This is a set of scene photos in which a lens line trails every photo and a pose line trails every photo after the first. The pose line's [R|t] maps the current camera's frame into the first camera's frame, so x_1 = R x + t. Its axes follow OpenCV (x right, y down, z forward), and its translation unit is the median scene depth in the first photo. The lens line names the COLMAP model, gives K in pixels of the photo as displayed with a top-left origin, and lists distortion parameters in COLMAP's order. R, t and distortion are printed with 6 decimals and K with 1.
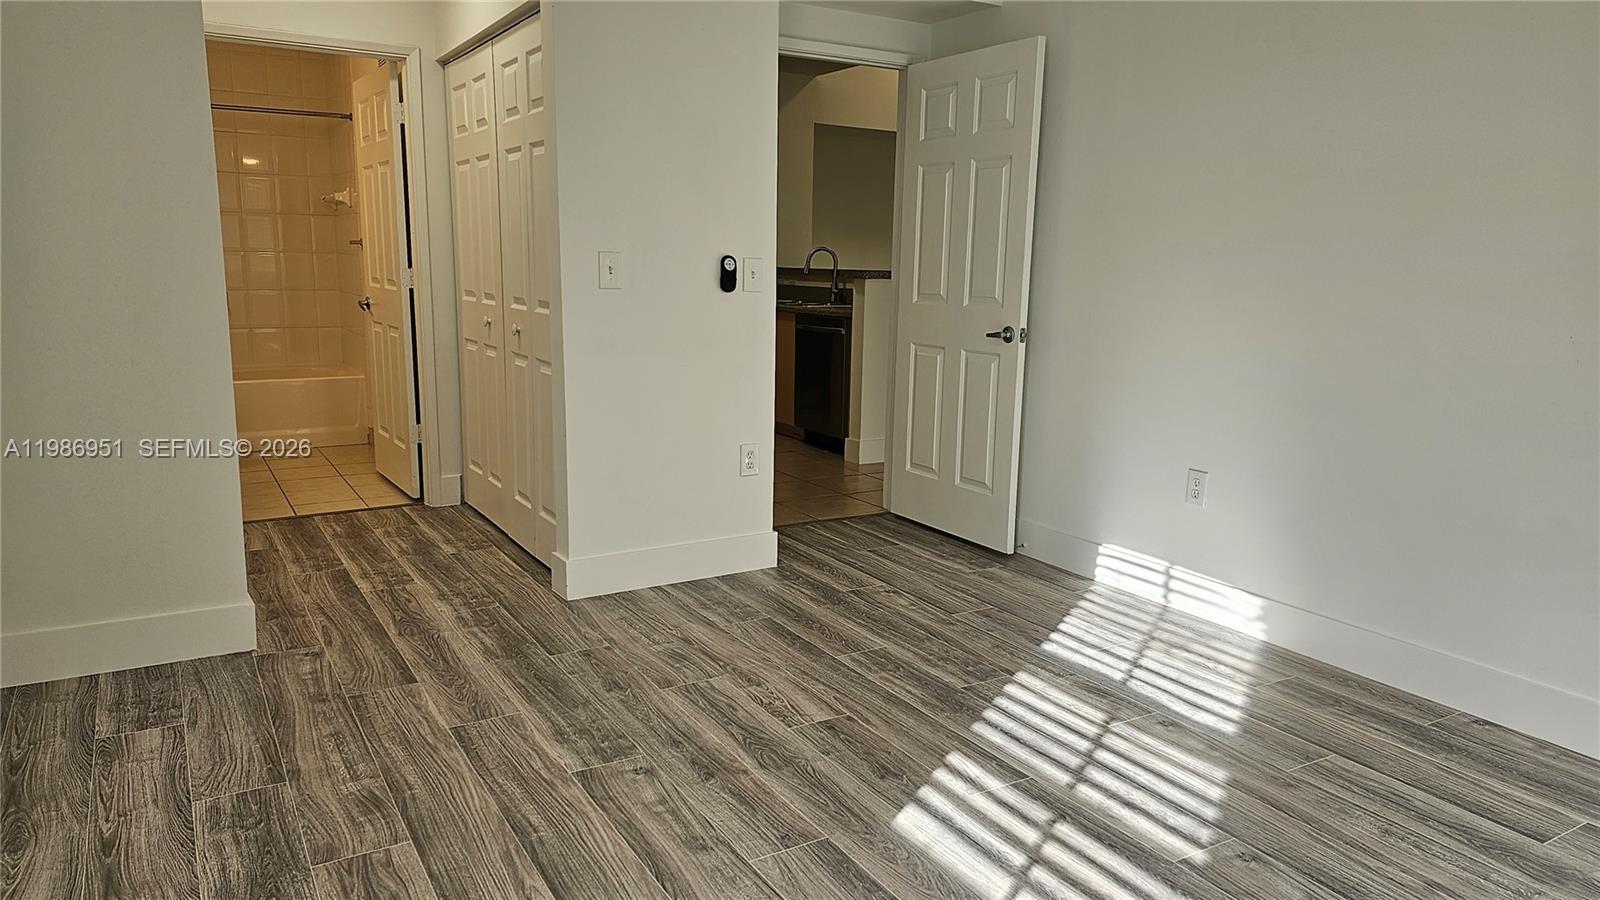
lens RADIAL K [[1067.7, 0, 794.1], [0, 1067.7, 436.8], [0, 0, 1]] dist [0.081115, -0.074992]
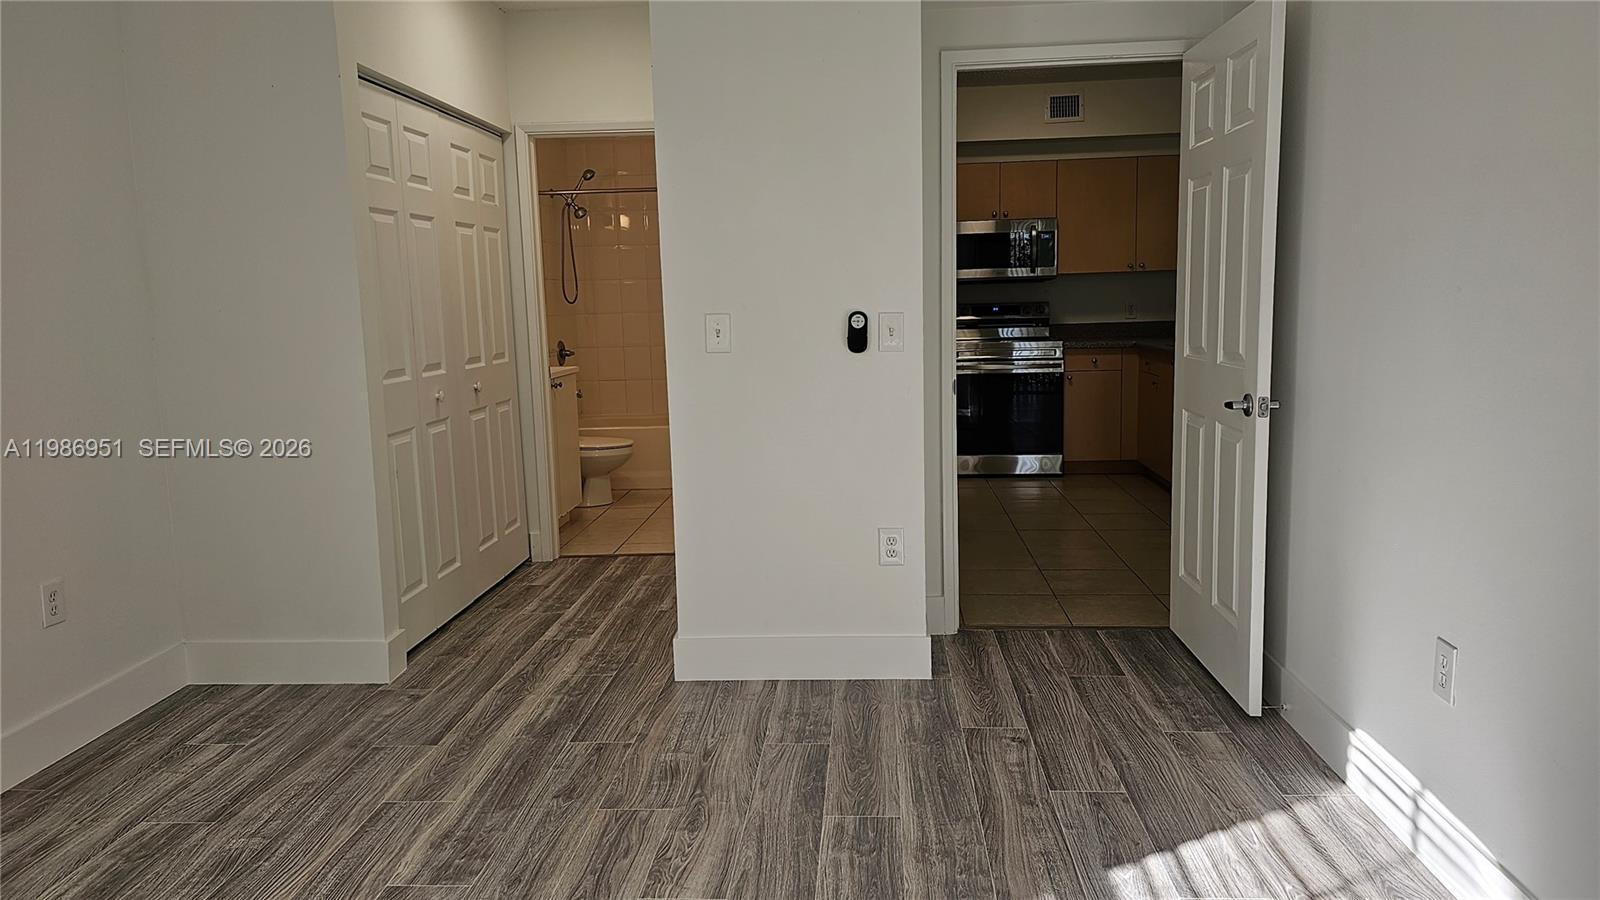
lens RADIAL K [[1067.7, 0, 794.1], [0, 1067.7, 436.8], [0, 0, 1]] dist [0.081115, -0.074992]
pose [[0.819544, 0.036886, -0.571829, 0.470756], [-0.052885, 0.998536, -0.011384, -0.065790], [0.570571, 0.039571, 0.820294, 0.320712]]
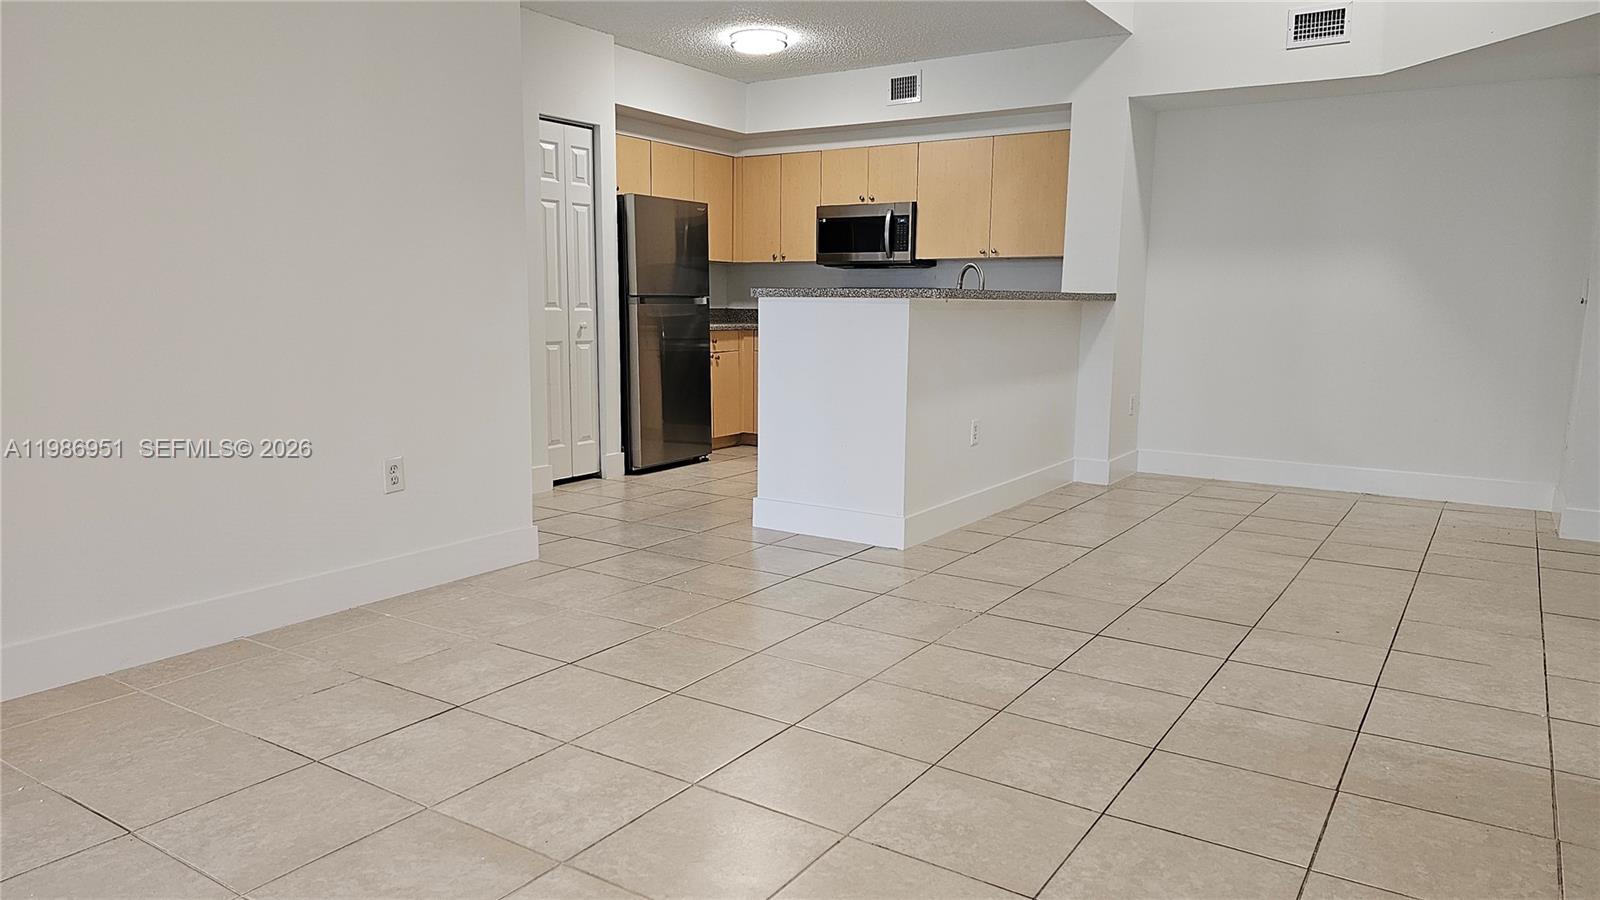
lens RADIAL K [[1067.7, 0, 794.1], [0, 1067.7, 436.8], [0, 0, 1]] dist [0.081115, -0.074992]
pose [[0.434382, 0.105728, -0.894502, 1.516876], [-0.152392, 0.987397, 0.042705, -0.152738], [0.887744, 0.117764, 0.445020, 1.285450]]
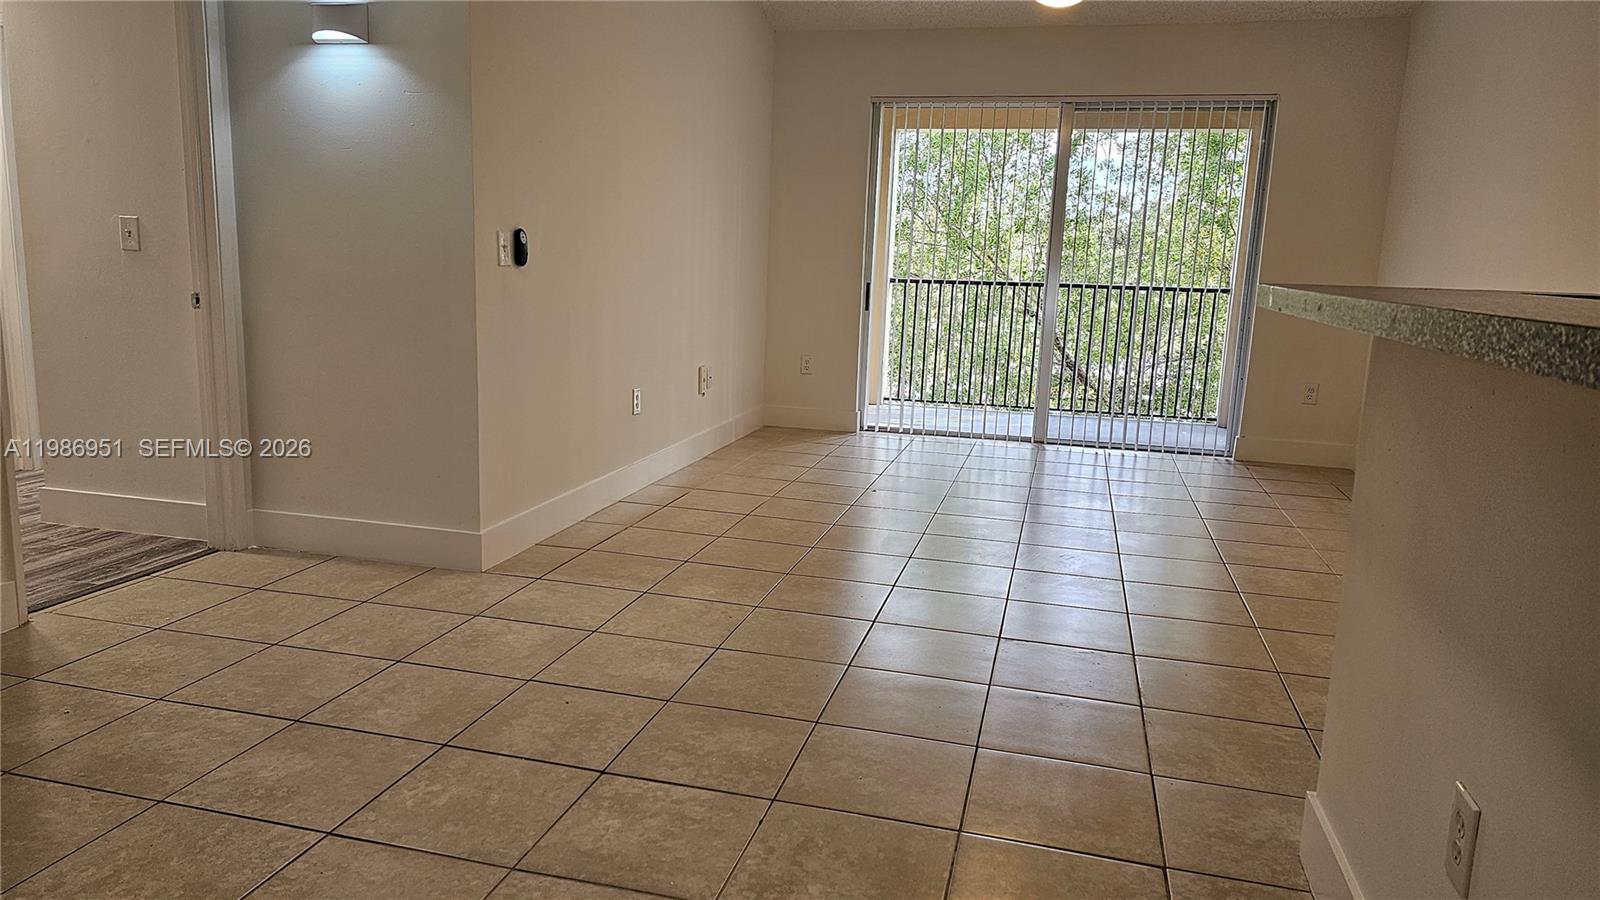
lens RADIAL K [[1067.7, 0, 794.1], [0, 1067.7, 436.8], [0, 0, 1]] dist [0.081115, -0.074992]
pose [[-0.700999, -0.156531, 0.695772, 0.113317], [0.073132, 0.954694, 0.288464, -0.424562], [-0.709402, 0.253096, -0.657792, 2.662684]]
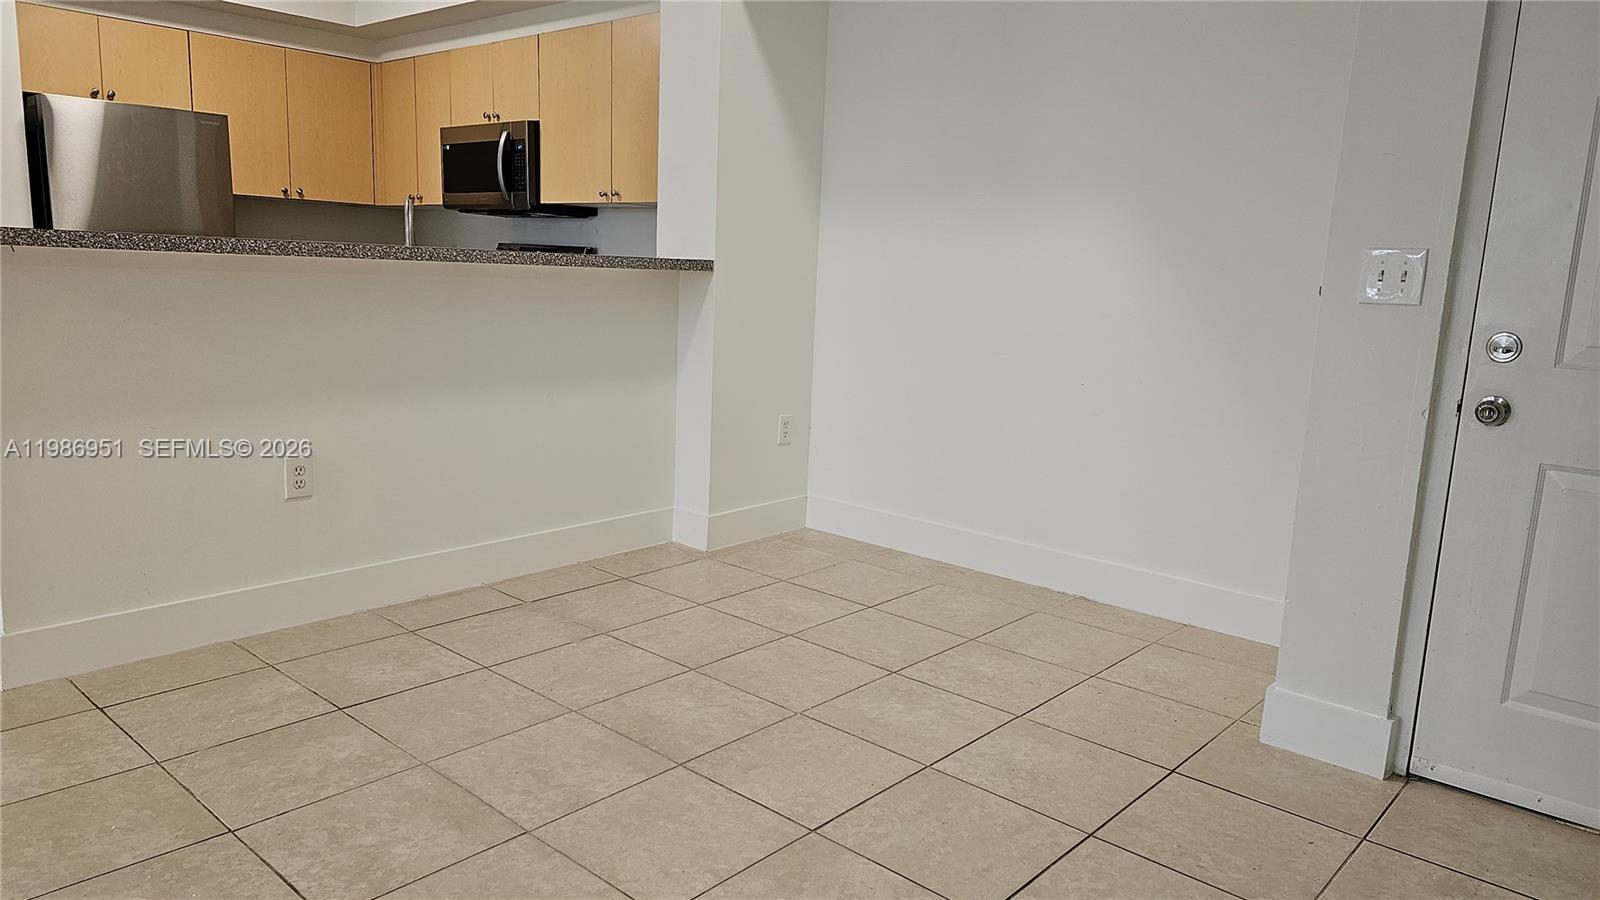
lens RADIAL K [[1067.7, 0, 794.1], [0, 1067.7, 436.8], [0, 0, 1]] dist [0.081115, -0.074992]
pose [[0.293868, 0.149106, -0.944145, 1.248461], [-0.190955, 0.977004, 0.094860, -0.343643], [0.936578, 0.152413, 0.315583, 2.338396]]
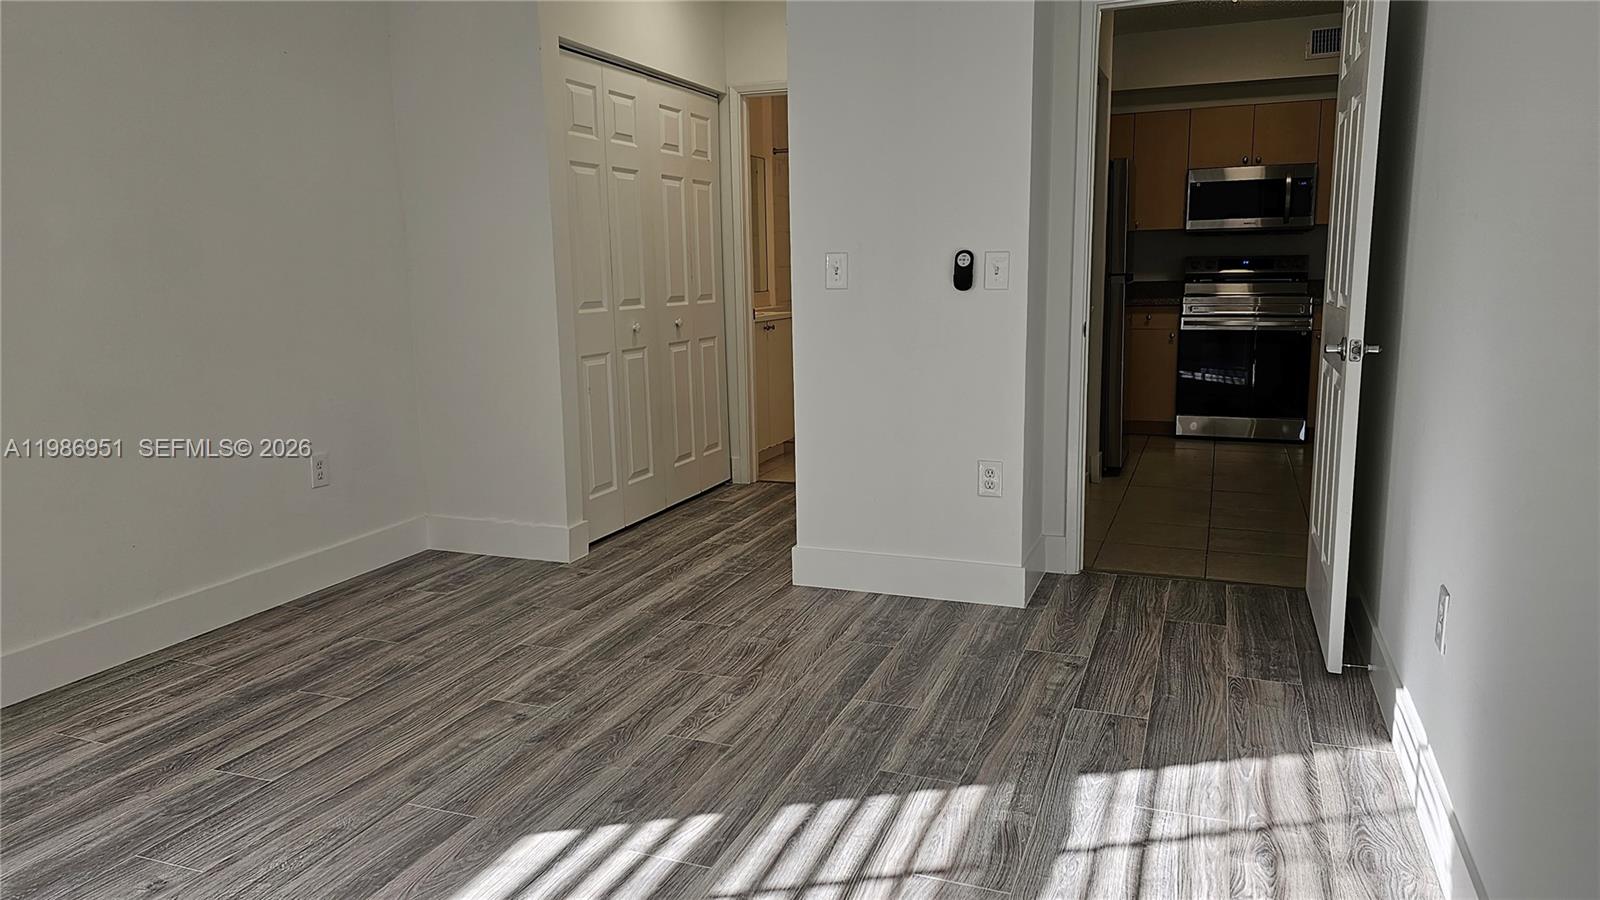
lens RADIAL K [[1052.3, 0, 792.6], [0, 1052.3, 442.8], [0, 0, 1]] dist [0.122774, -0.146323]
pose [[0.609874, 0.105116, -0.785497, 0.682258], [-0.102958, 0.993274, 0.052983, -0.047899], [0.785782, 0.048560, 0.616594, 0.408894]]
